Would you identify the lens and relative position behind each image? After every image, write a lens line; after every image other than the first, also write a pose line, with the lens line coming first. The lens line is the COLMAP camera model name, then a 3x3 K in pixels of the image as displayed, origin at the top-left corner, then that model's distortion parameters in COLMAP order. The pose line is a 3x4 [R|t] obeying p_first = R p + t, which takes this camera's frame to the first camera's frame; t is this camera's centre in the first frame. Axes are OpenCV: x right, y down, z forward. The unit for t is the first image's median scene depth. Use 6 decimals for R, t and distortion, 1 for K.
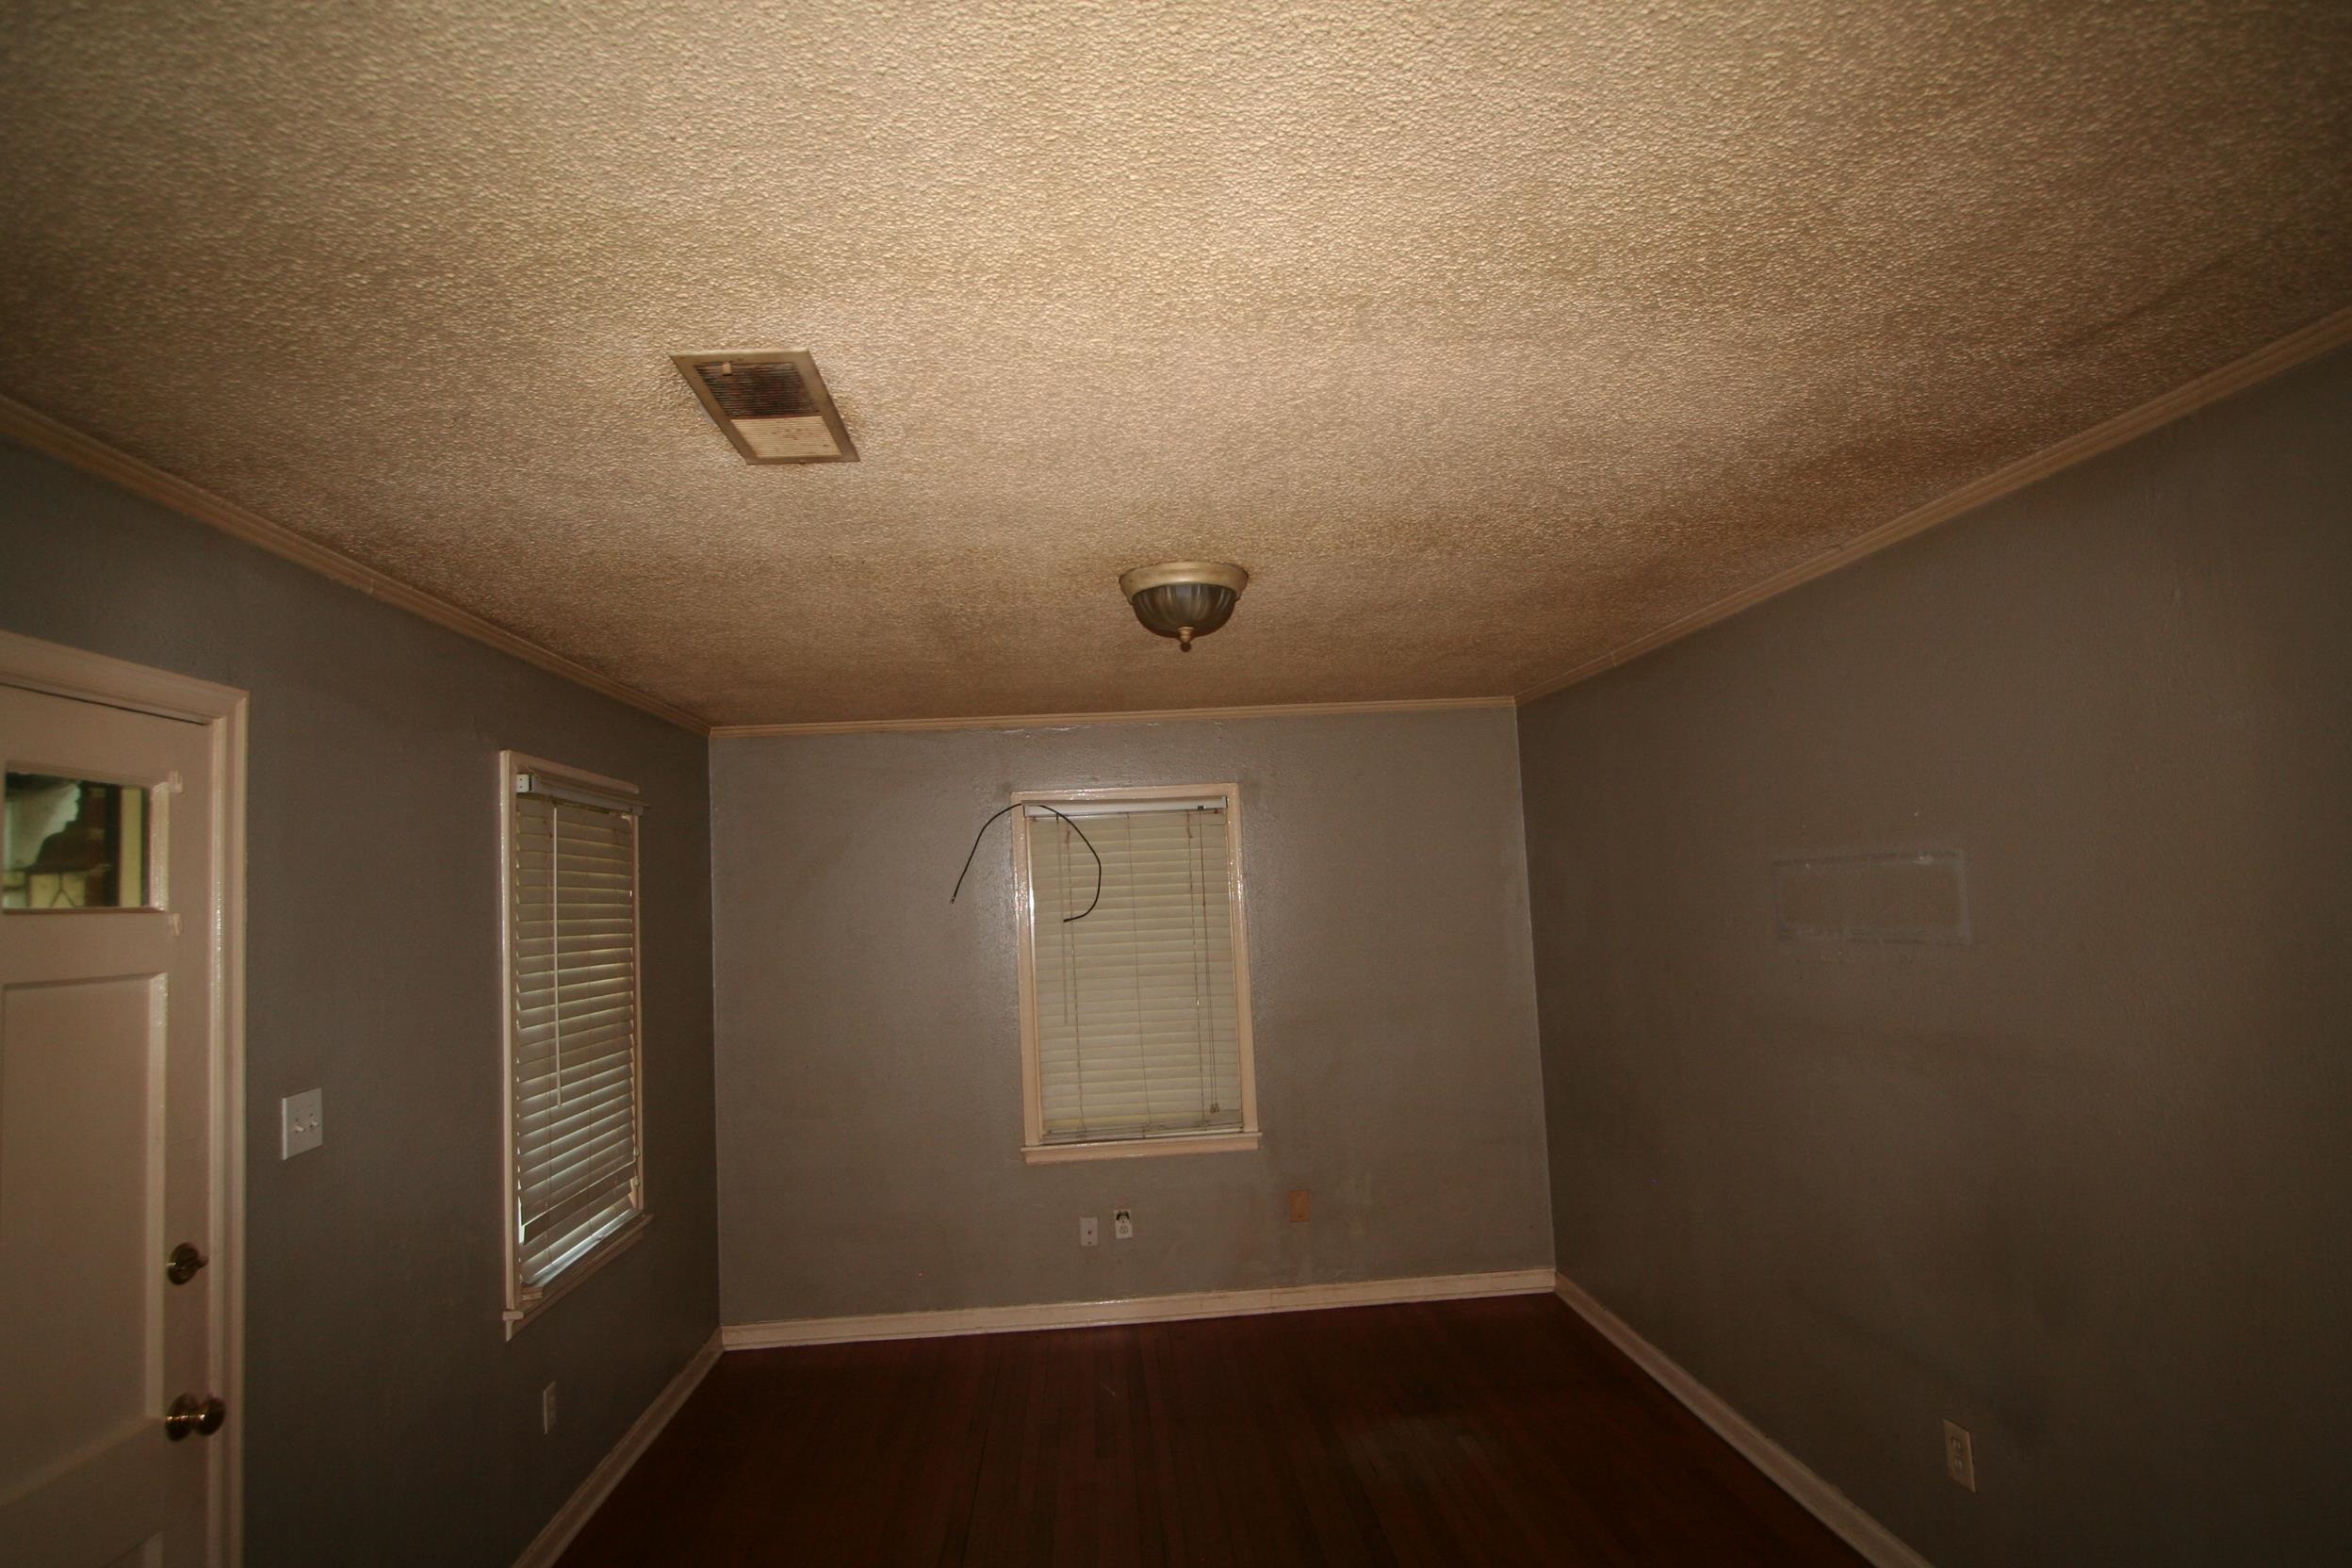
lens RADIAL K [[1439.4, 0, 1159.5], [0, 1439.4, 789.5], [0, 0, 1]] dist [0.000916, -0.000451]
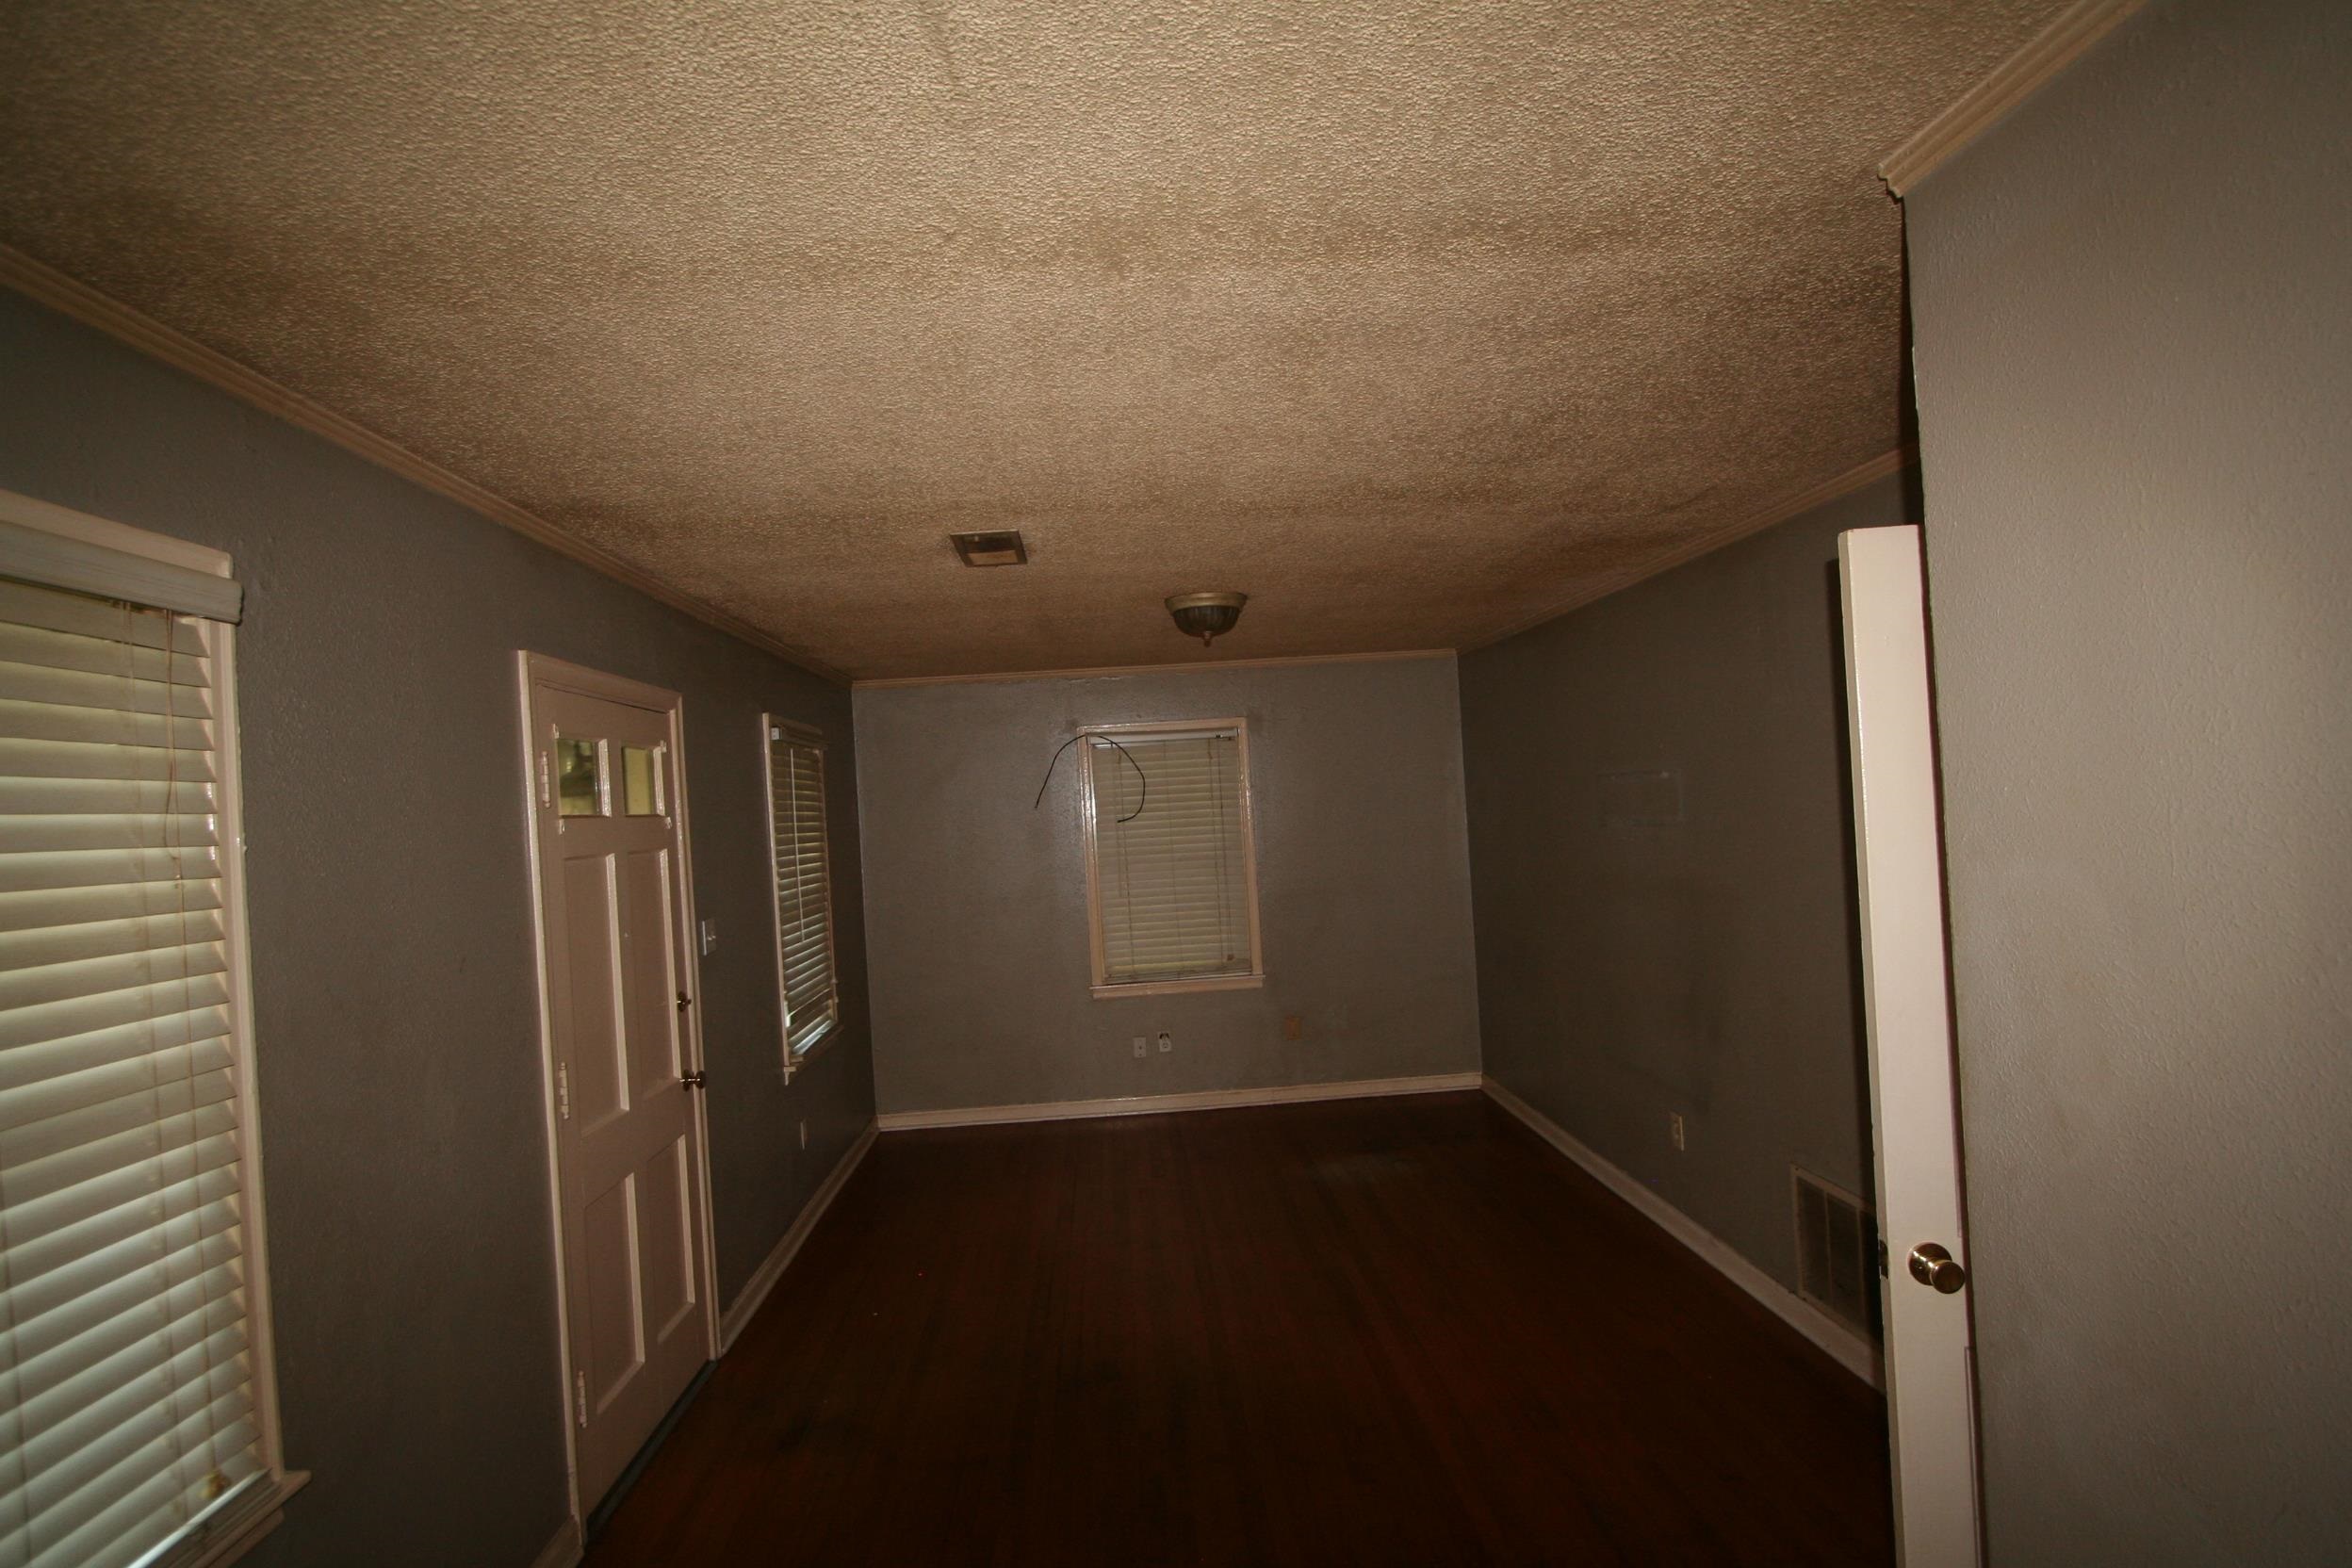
lens RADIAL K [[1240.6, 0, 1167.5], [0, 1240.6, 786.2], [0, 0, 1]] dist [0.006317, -0.000463]
pose [[0.999852, -0.011399, -0.012864, -0.004635], [0.012156, 0.998102, 0.060378, -0.012810], [0.012151, -0.060525, 0.998093, -0.176021]]
